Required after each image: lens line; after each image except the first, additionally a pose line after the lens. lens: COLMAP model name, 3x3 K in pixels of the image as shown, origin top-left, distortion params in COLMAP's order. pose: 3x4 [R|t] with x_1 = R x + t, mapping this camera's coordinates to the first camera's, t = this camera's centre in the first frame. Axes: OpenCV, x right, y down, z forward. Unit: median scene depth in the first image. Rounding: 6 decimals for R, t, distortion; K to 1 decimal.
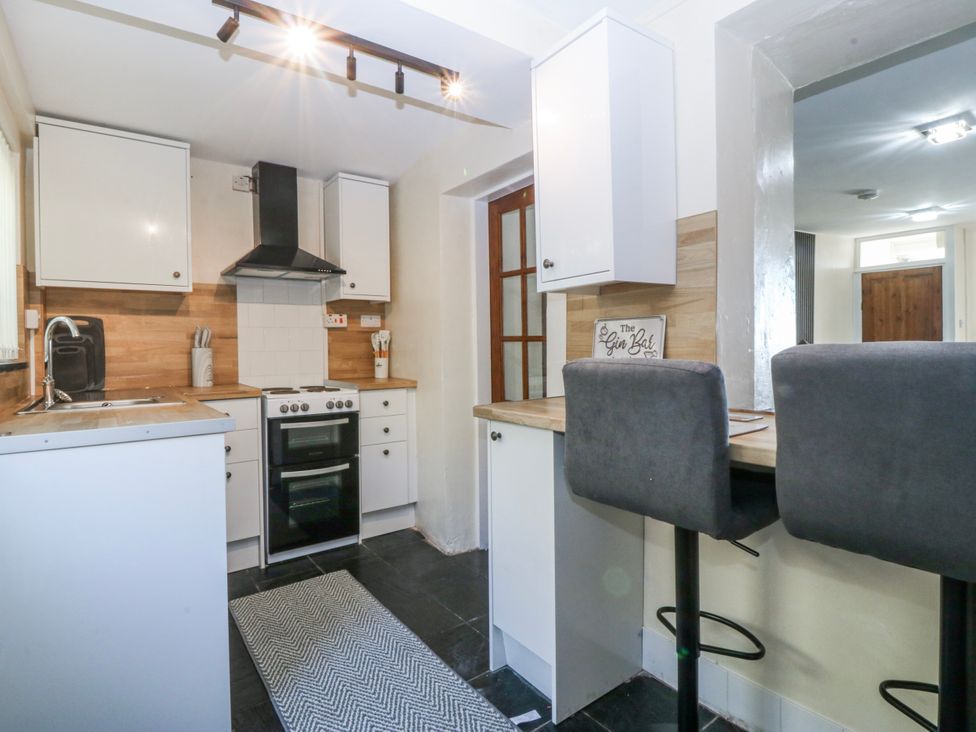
lens RADIAL K [[517.8, 0, 481.4], [0, 517.8, 352.8], [0, 0, 1]] dist [-0.000978, -0.009510]
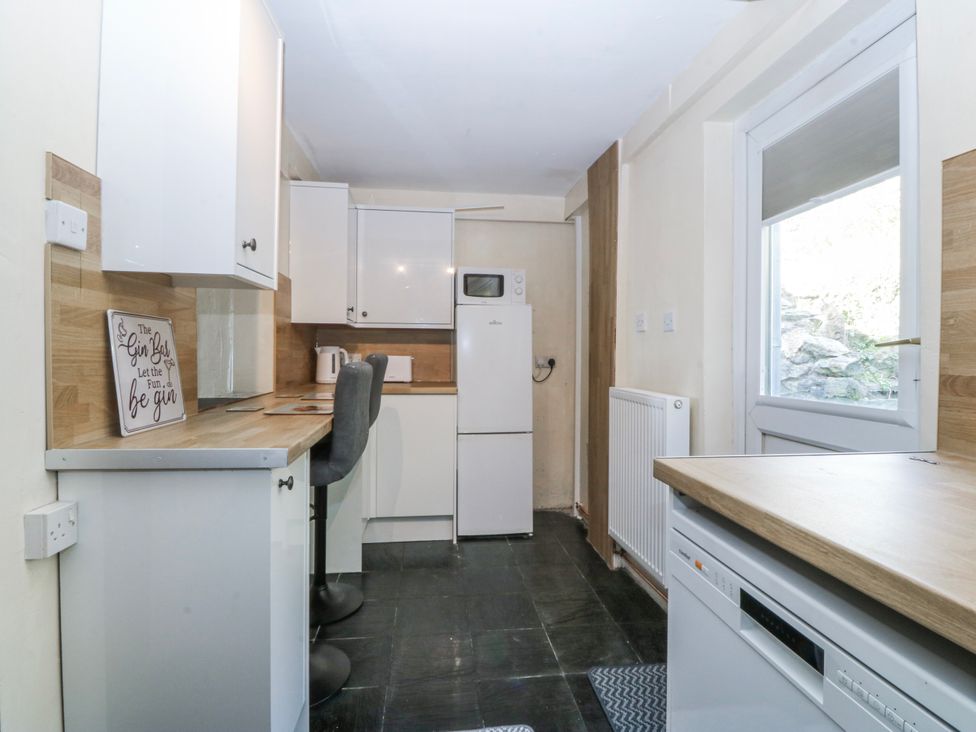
lens RADIAL K [[495.8, 0, 486.4], [0, 495.8, 353.1], [0, 0, 1]] dist [-0.007115, -0.002612]
pose [[-0.876281, 0.010063, 0.481695, -0.499848], [0.011871, 0.999929, 0.000706, -0.007444], [-0.481654, 0.006337, -0.876338, 1.394990]]
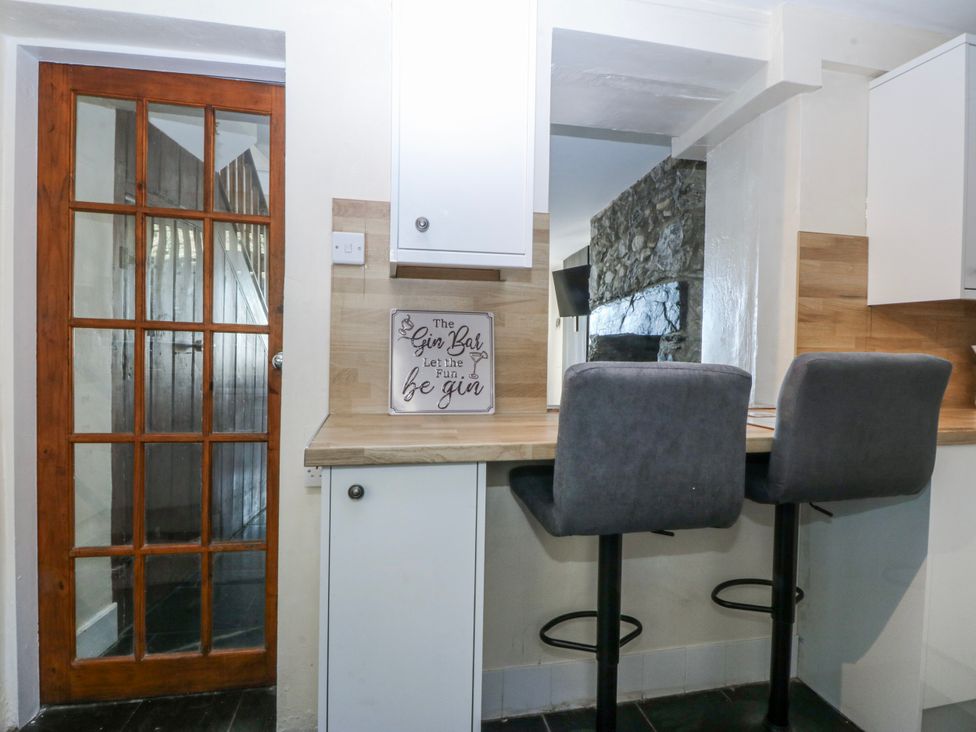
lens RADIAL K [[495.8, 0, 486.4], [0, 495.8, 353.1], [0, 0, 1]] dist [-0.007115, -0.002612]
pose [[0.399196, 0.012050, 0.916786, -0.415964], [-0.014250, 0.999874, -0.006937, 0.004351], [-0.916755, -0.010295, 0.399318, 0.623671]]
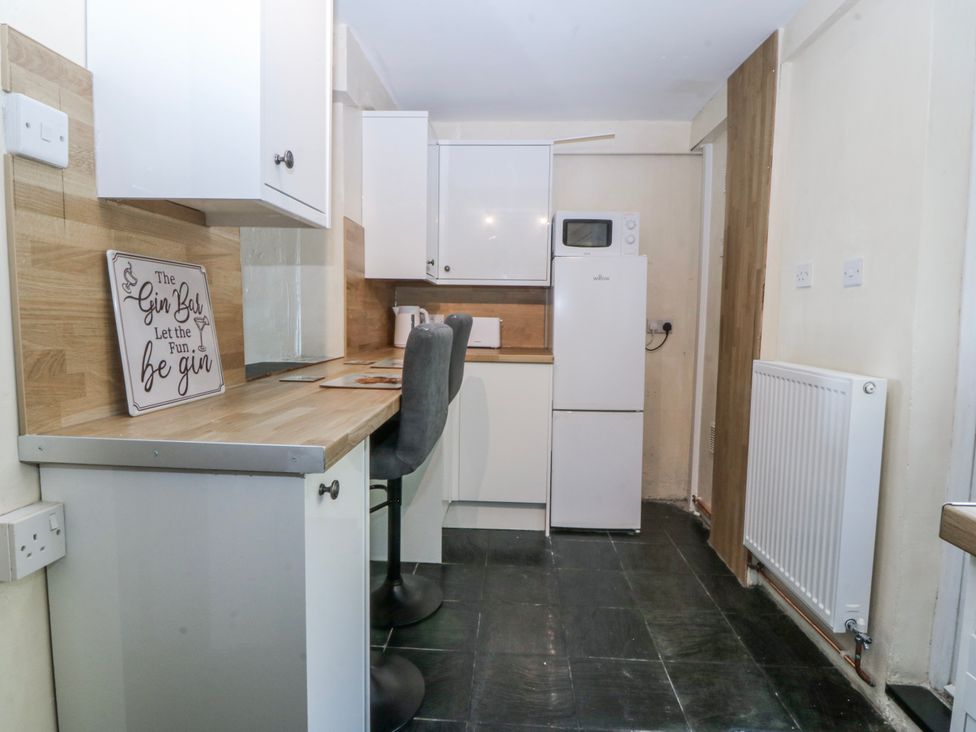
lens RADIAL K [[517.8, 0, 481.4], [0, 517.8, 352.8], [0, 0, 1]] dist [-0.000978, -0.009510]
pose [[-0.773600, -0.041536, 0.632311, -0.372762], [0.003491, 0.997555, 0.069799, -0.002379], [-0.633665, 0.056204, -0.771564, 1.235264]]
